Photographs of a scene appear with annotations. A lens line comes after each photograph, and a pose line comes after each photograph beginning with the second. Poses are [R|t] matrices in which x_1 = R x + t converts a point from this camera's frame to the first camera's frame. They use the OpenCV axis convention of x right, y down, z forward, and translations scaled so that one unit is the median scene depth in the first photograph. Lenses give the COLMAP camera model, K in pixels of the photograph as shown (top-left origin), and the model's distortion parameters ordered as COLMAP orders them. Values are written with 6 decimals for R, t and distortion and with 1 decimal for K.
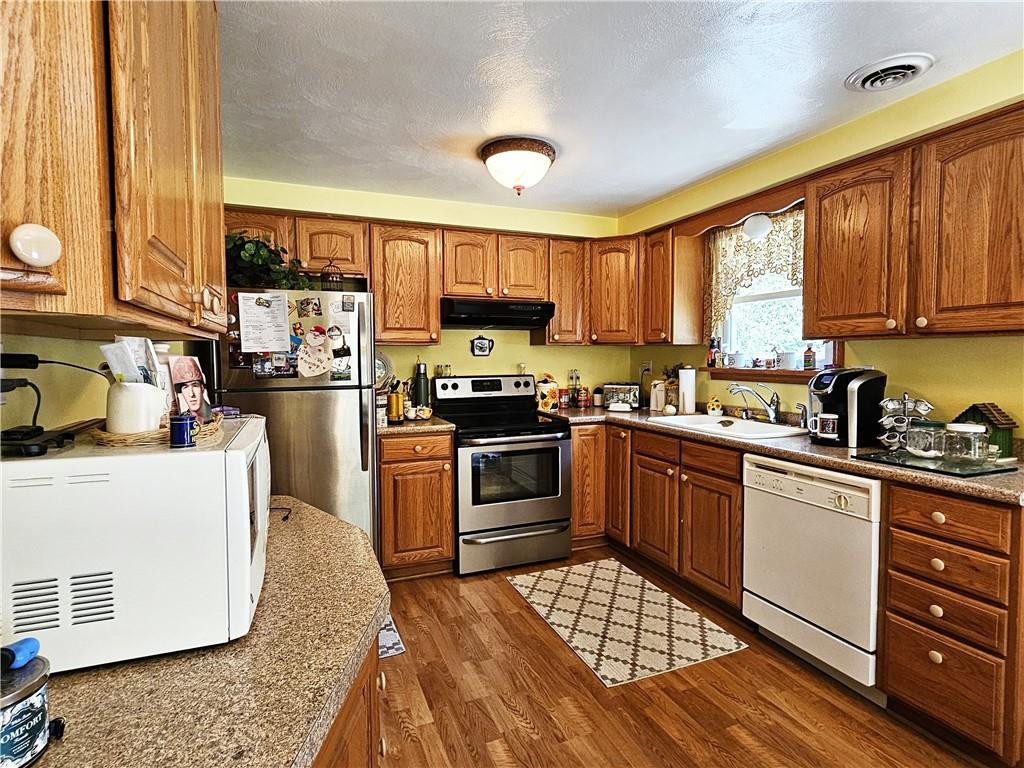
lens RADIAL K [[545.6, 0, 504.9], [0, 545.6, 364.2], [0, 0, 1]] dist [-0.002407, -0.000321]
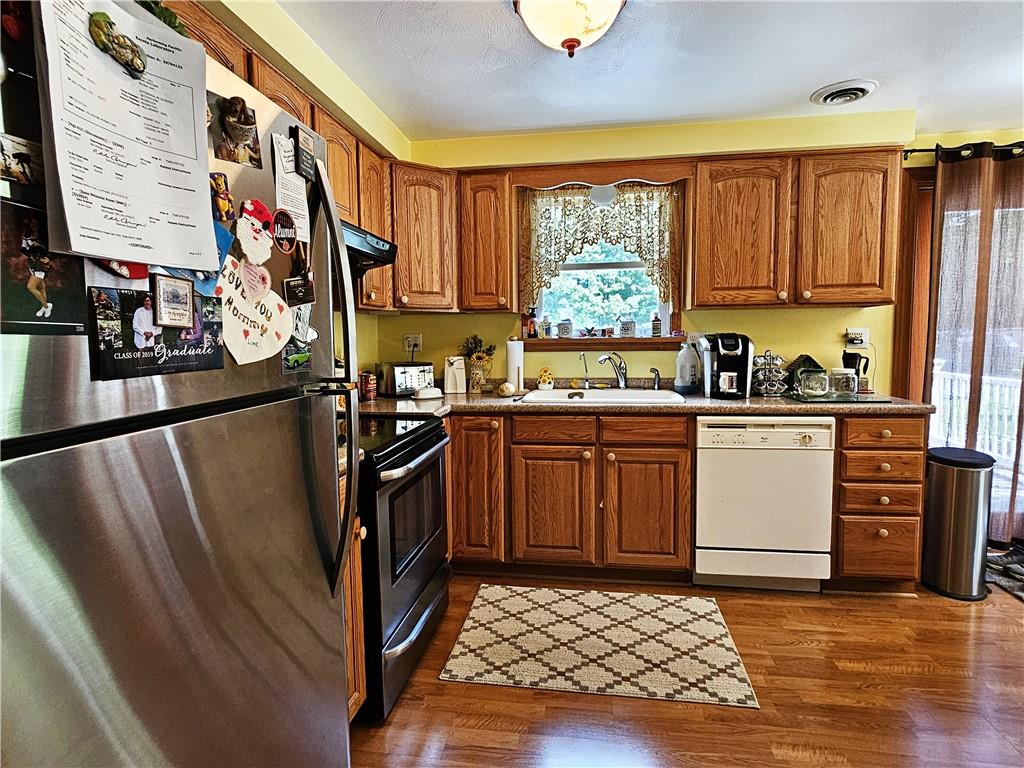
lens RADIAL K [[545.6, 0, 531.6], [0, 545.6, 369.1], [0, 0, 1]] dist [-0.002407, -0.000321]
pose [[0.487178, -0.056096, 0.871499, -0.483745], [0.025435, 0.998423, 0.050047, 0.013115], [-0.872932, -0.002215, 0.487837, 0.631103]]
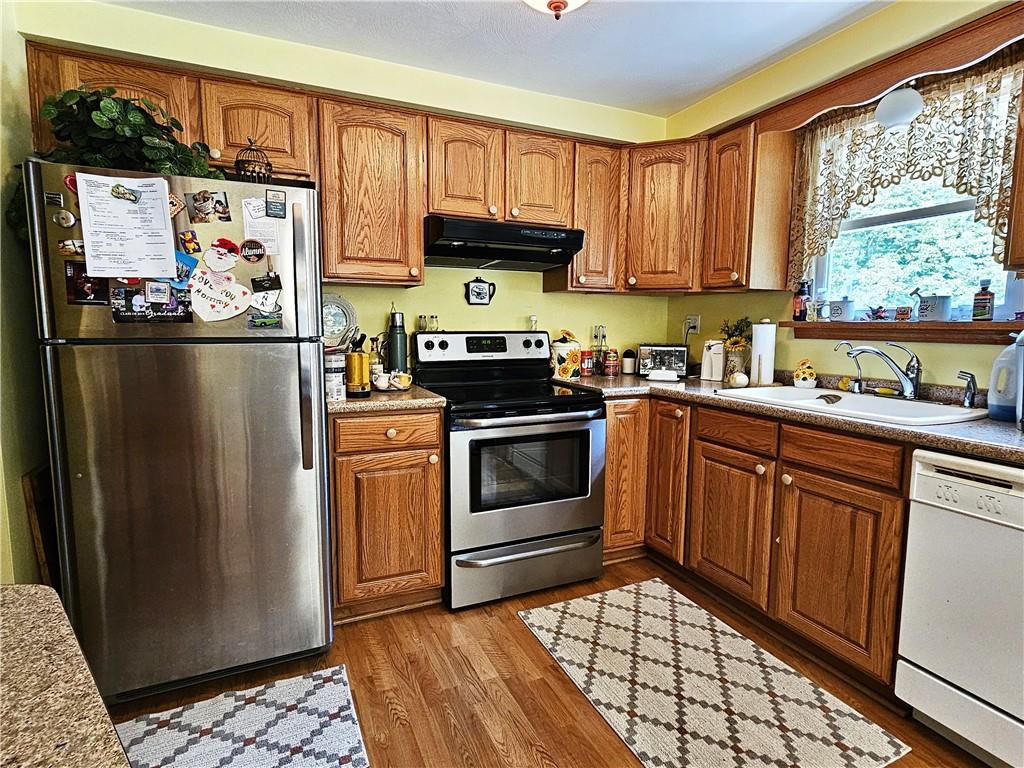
lens RADIAL K [[545.6, 0, 504.9], [0, 545.6, 371.5], [0, 0, 1]] dist [-0.002407, -0.000321]
pose [[0.999299, 0.007709, 0.036626, -0.043821], [-0.010283, 0.997450, 0.070630, 0.028835], [-0.035988, -0.070957, 0.996830, 0.326707]]
